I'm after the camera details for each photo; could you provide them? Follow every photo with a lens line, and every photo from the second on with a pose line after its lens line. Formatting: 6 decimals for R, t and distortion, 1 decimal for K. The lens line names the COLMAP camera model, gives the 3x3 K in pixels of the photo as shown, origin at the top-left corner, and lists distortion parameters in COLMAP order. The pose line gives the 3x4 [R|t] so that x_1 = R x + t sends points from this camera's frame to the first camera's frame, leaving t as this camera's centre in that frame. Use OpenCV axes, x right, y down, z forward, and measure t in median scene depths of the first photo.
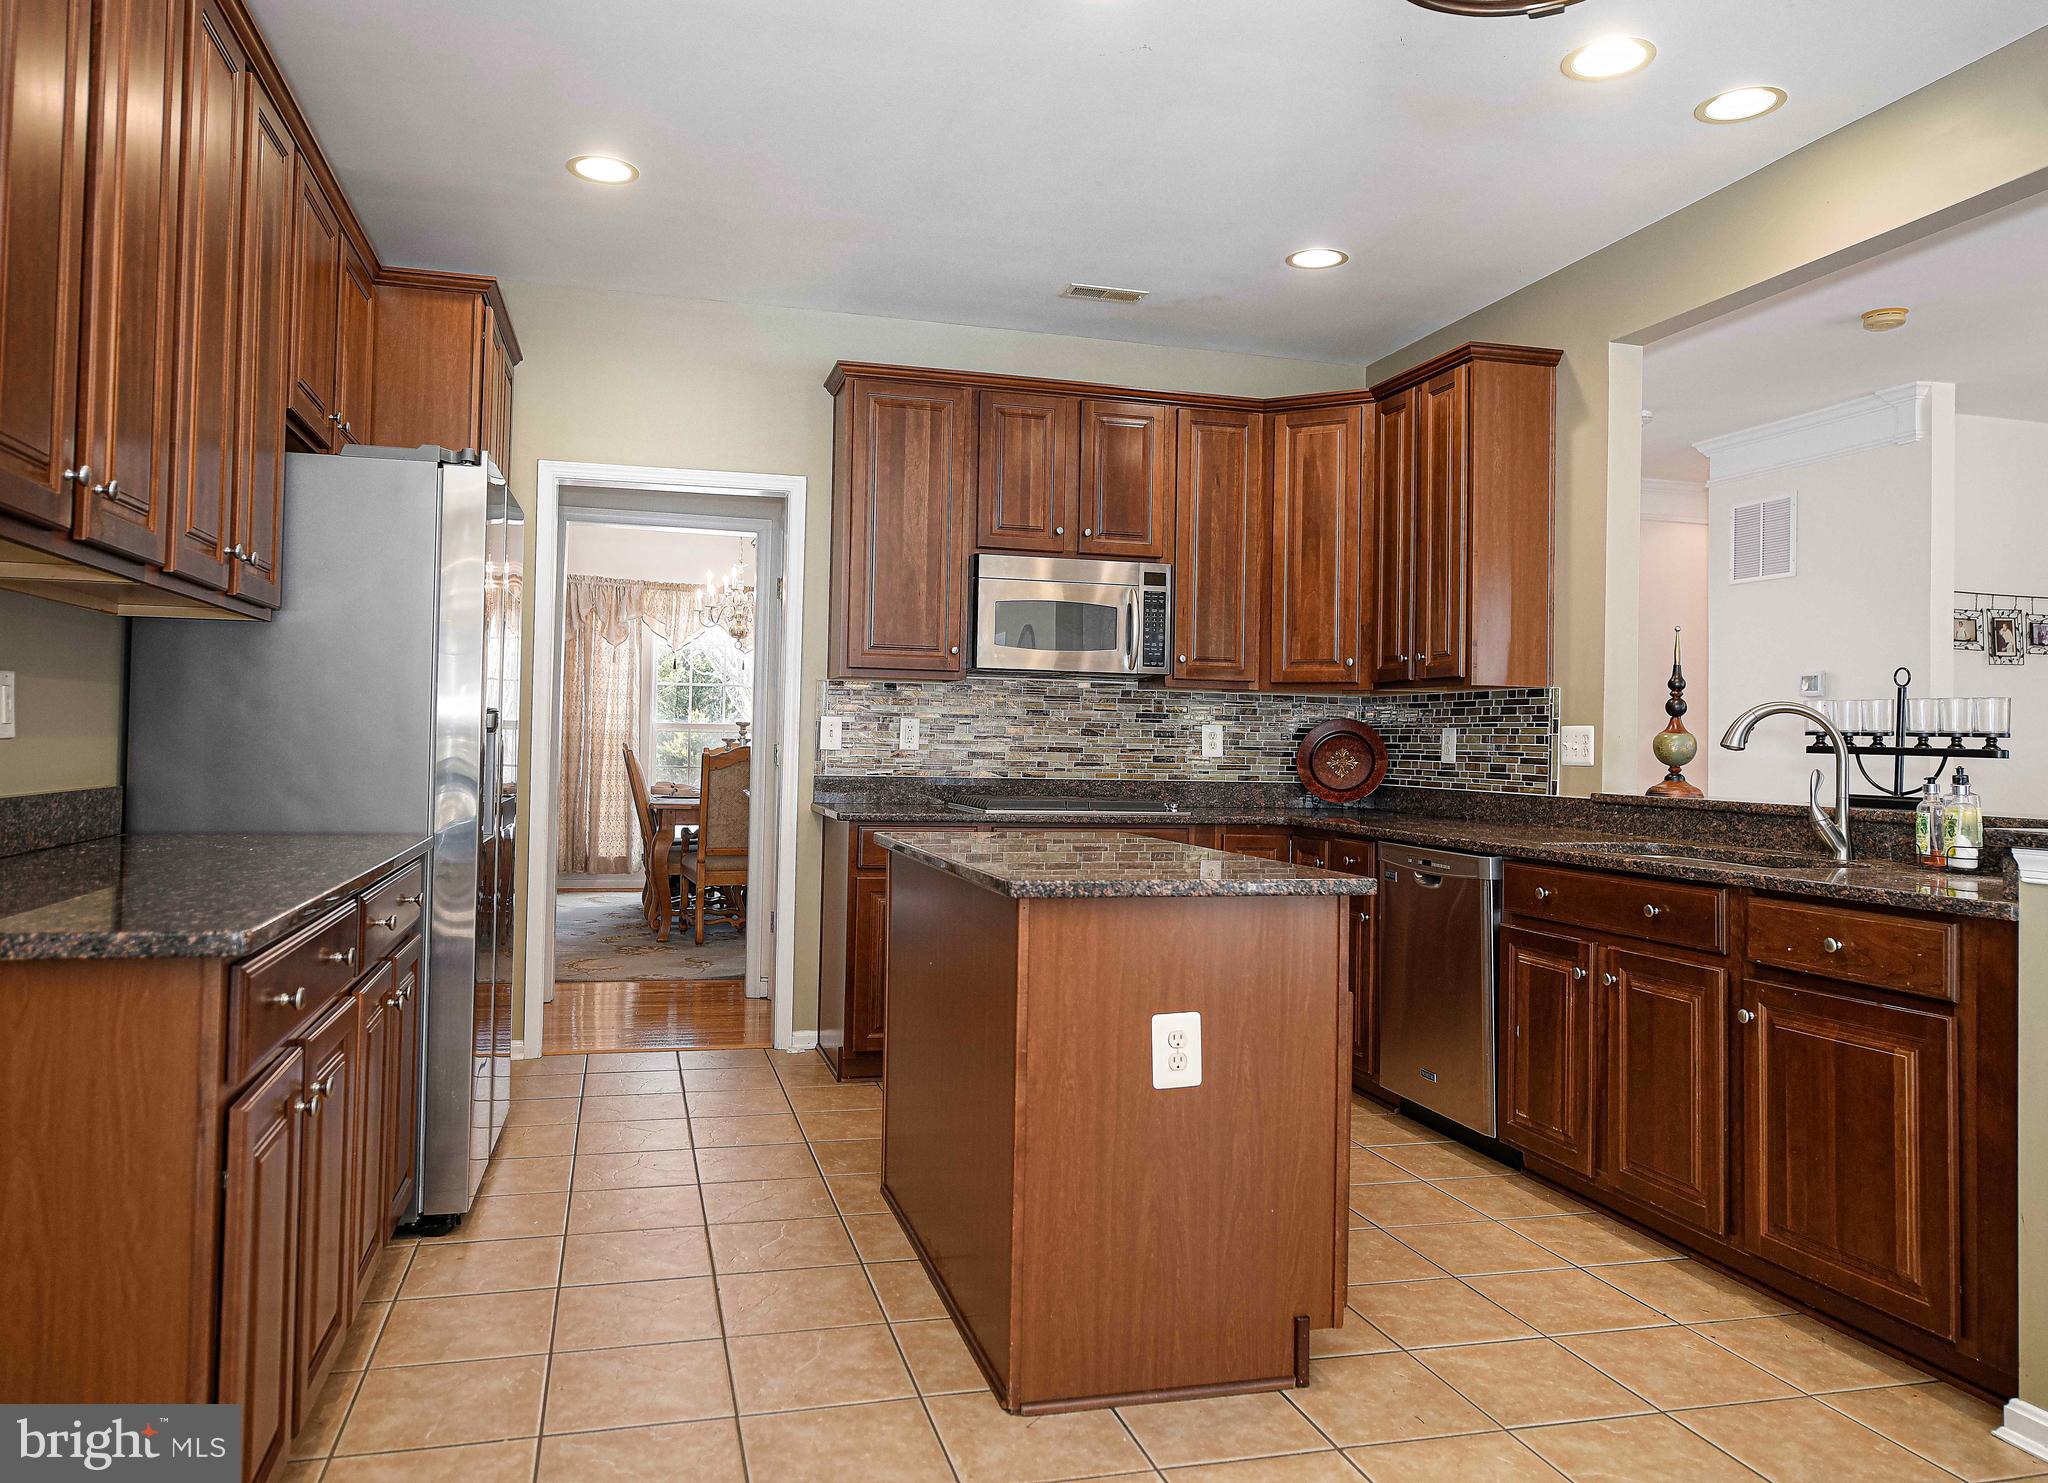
lens RADIAL K [[1380.0, 0, 967.6], [0, 1380.0, 724.1], [0, 0, 1]] dist [-0.005897, -0.004719]
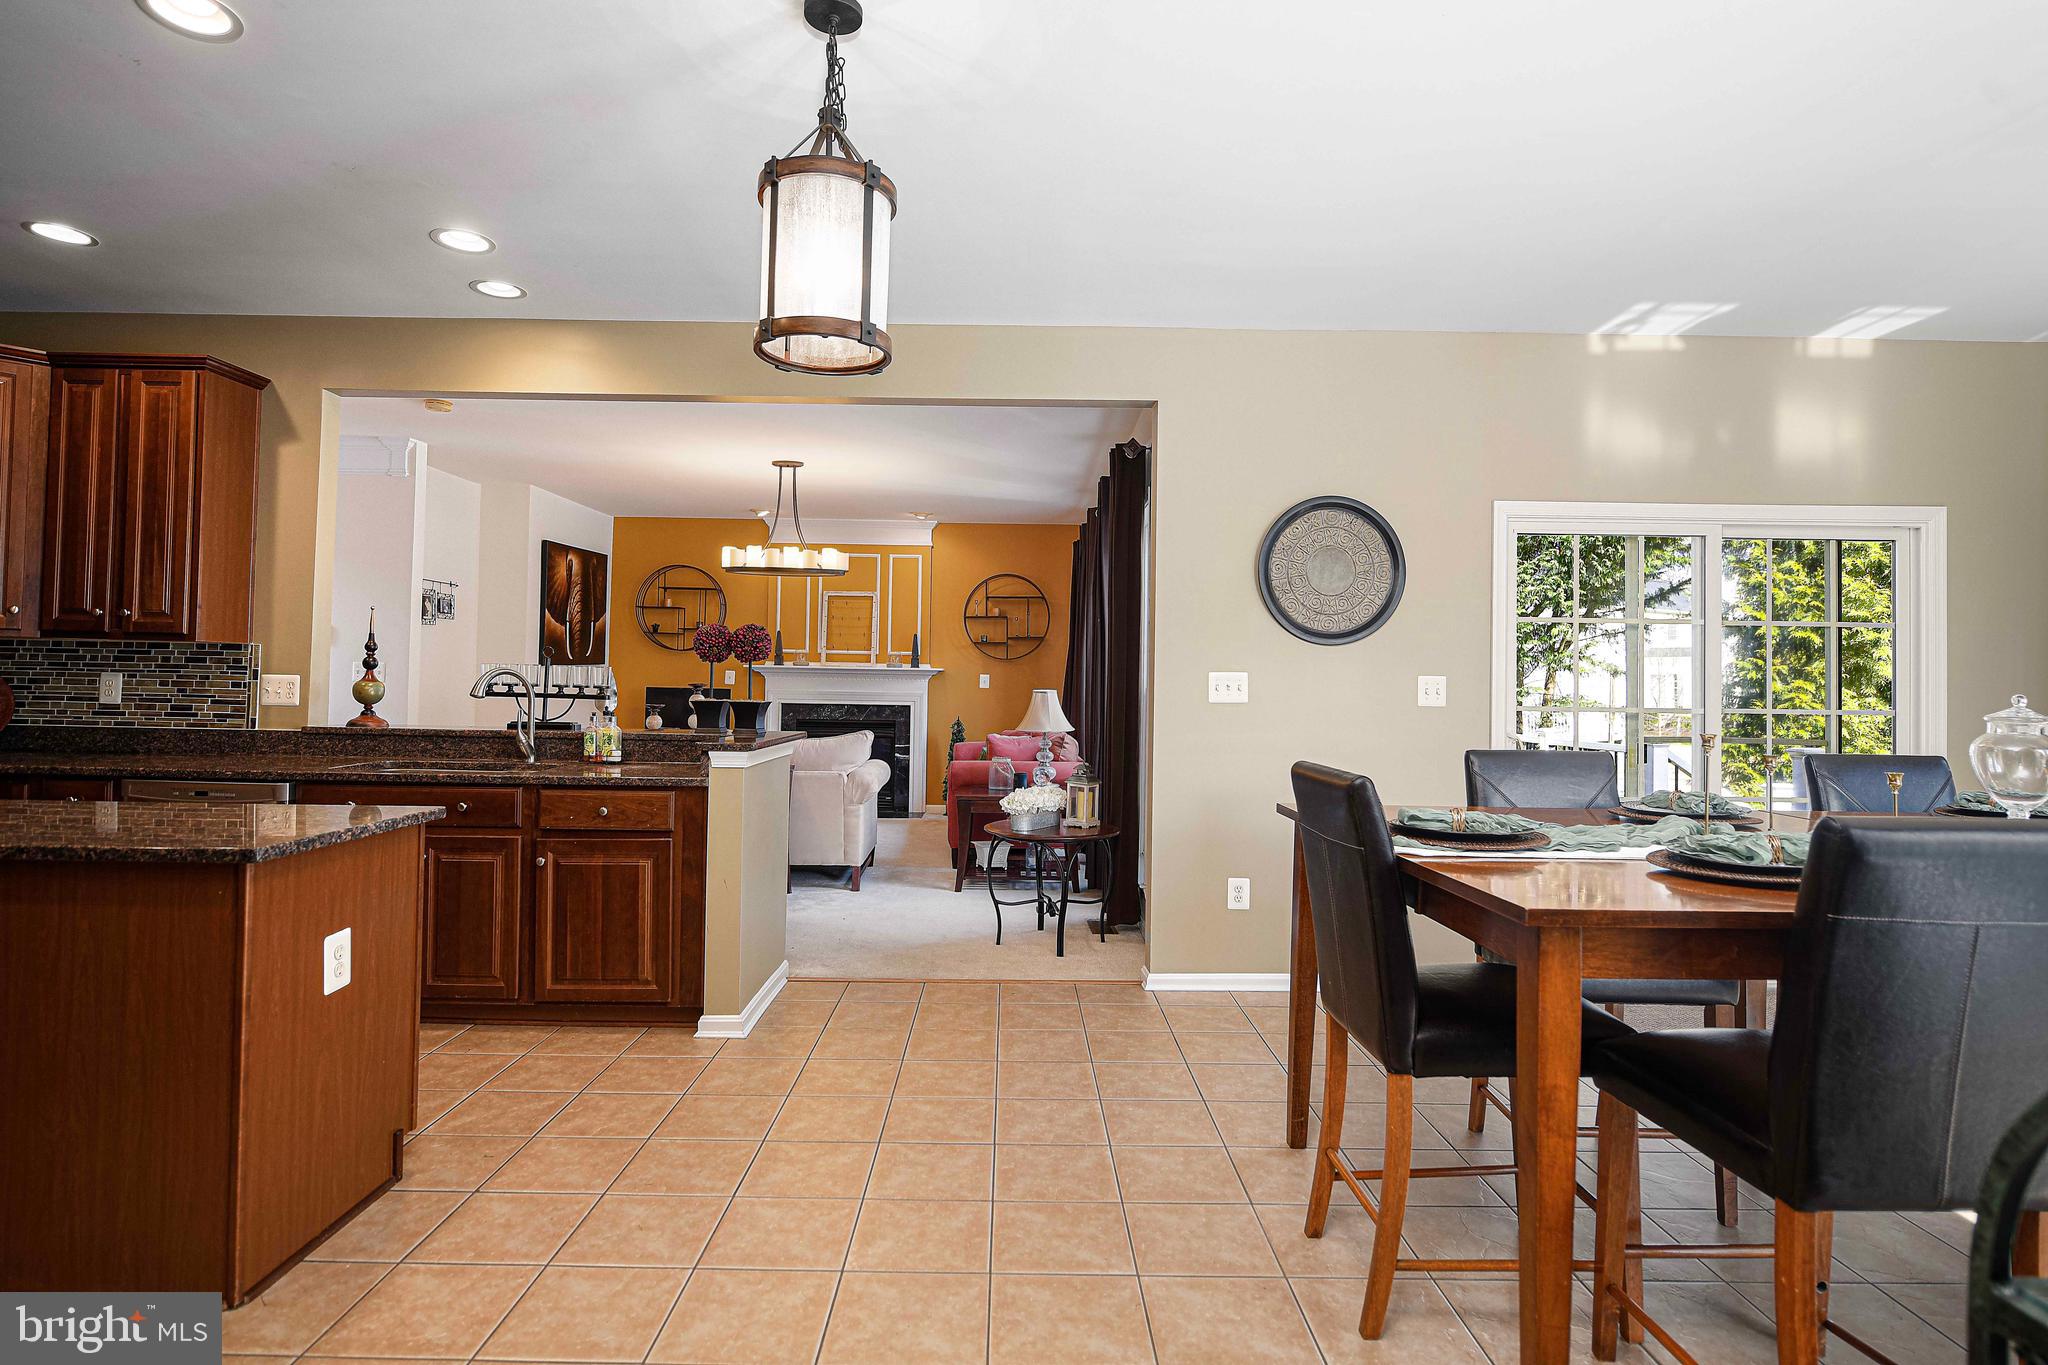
lens RADIAL K [[1050.7, 0, 1024.0], [0, 1050.7, 682.5], [0, 0, 1]] dist [-0.018823, -0.000343]
pose [[0.229777, -0.017130, 0.973093, -0.324965], [-0.026107, 0.999377, 0.023757, -0.030742], [-0.972893, -0.030864, 0.229187, 0.088614]]
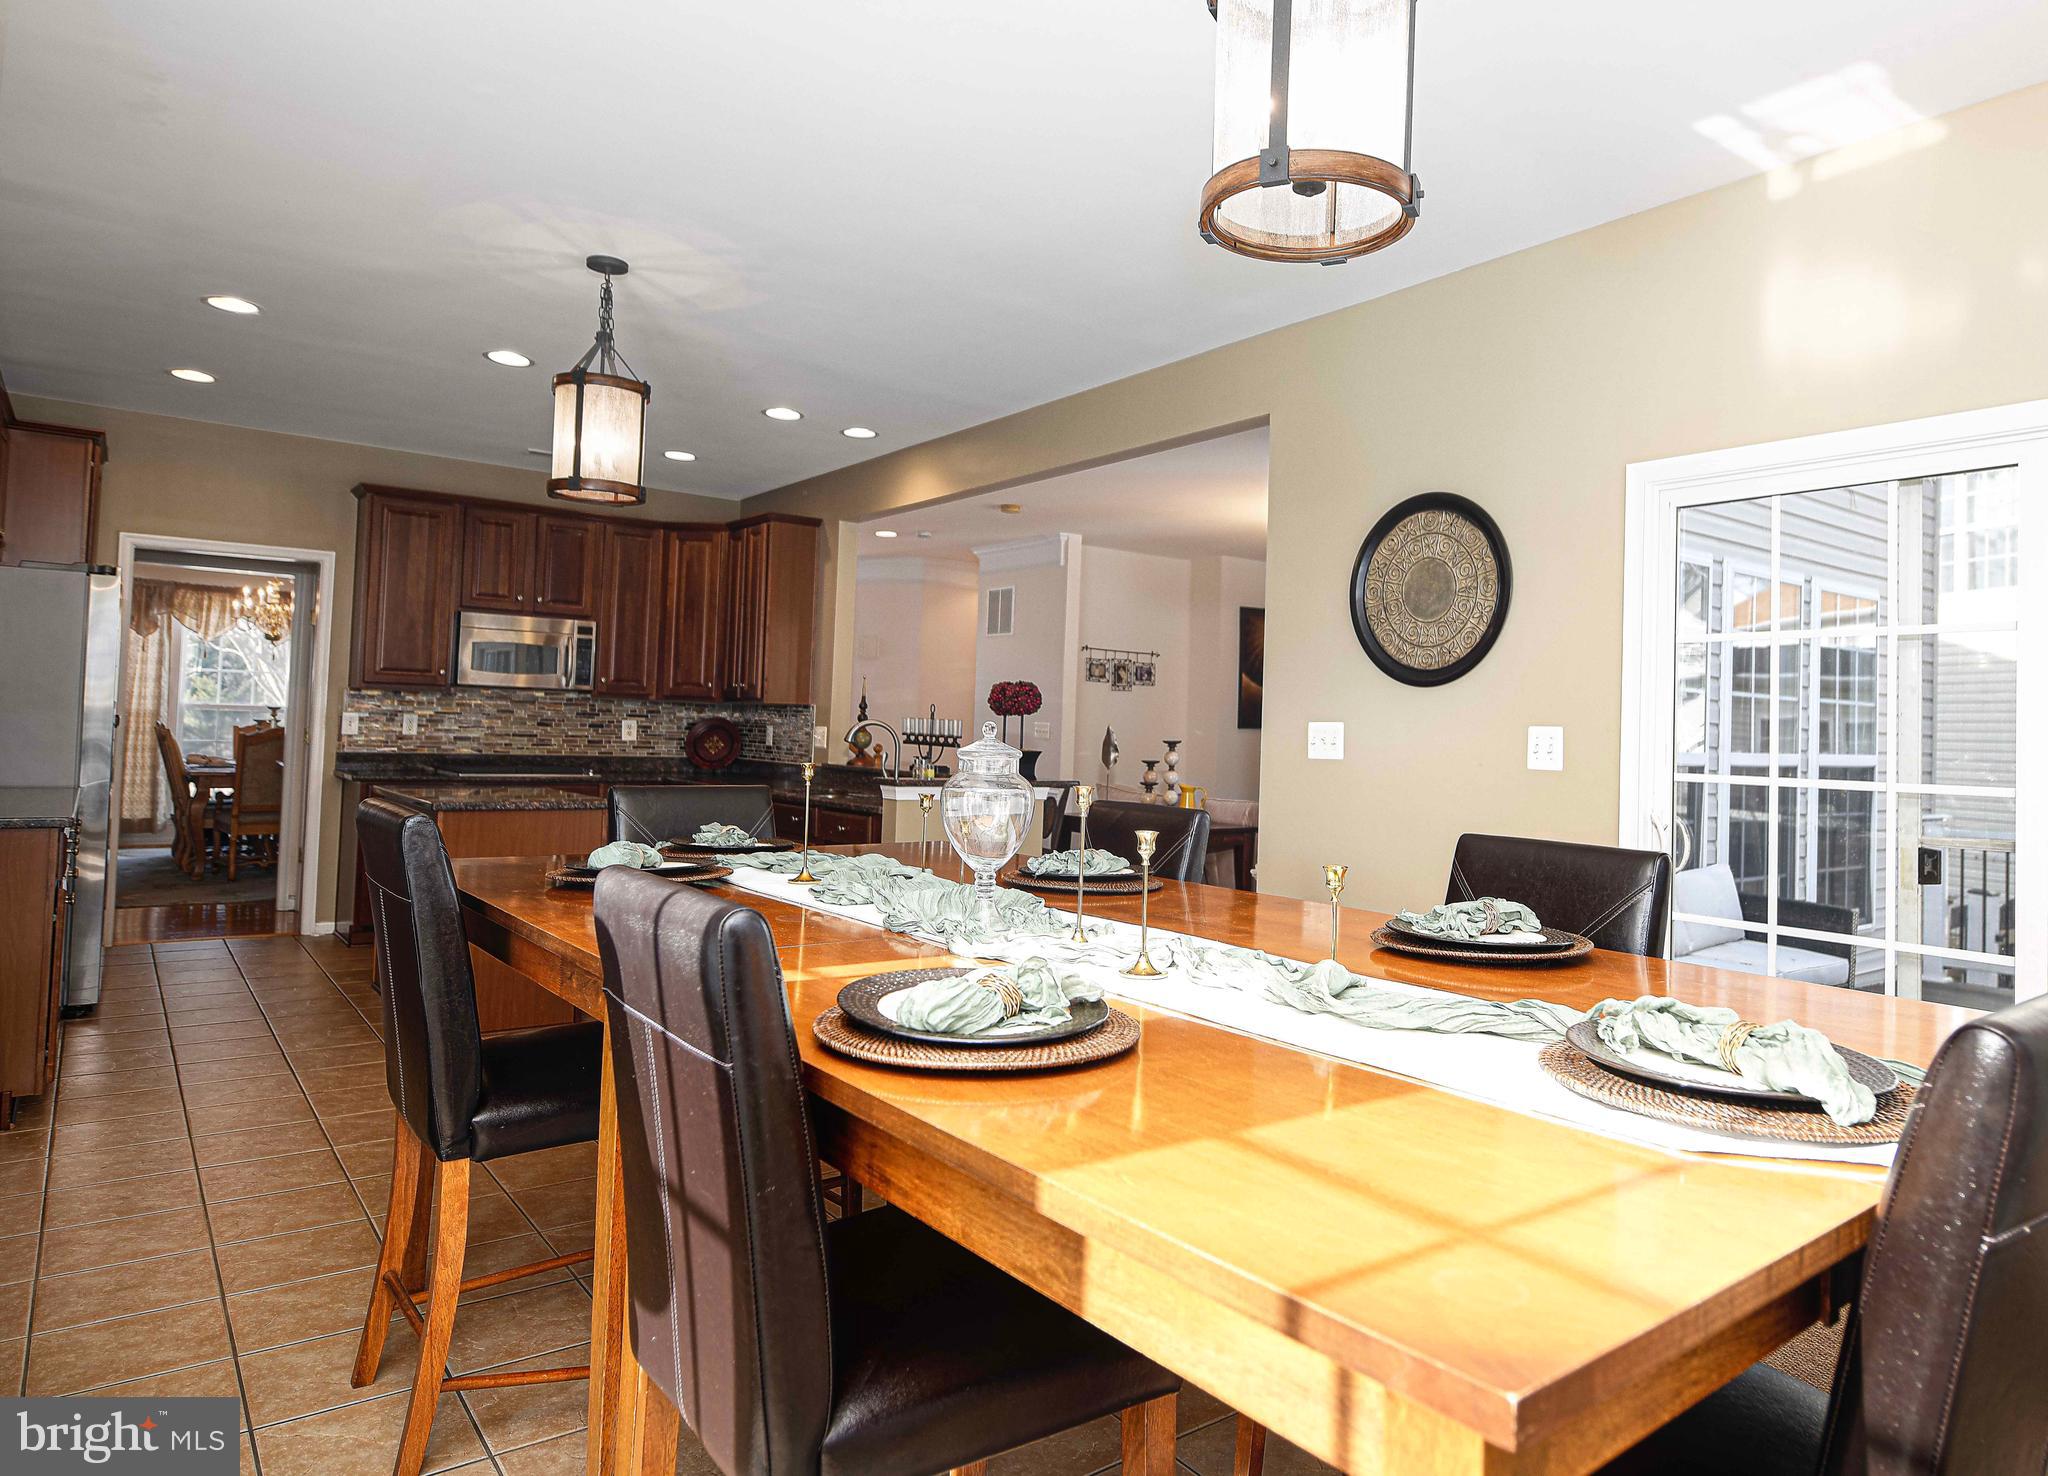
lens RADIAL K [[1275.3, 0, 1105.5], [0, 1275.3, 700.8], [0, 0, 1]] dist [0.000607, 0.001347]
pose [[0.910730, 0.020336, 0.412501, 0.081165], [-0.020586, 0.999781, -0.003836, -0.031464], [-0.412489, -0.004998, 0.910949, -0.643908]]
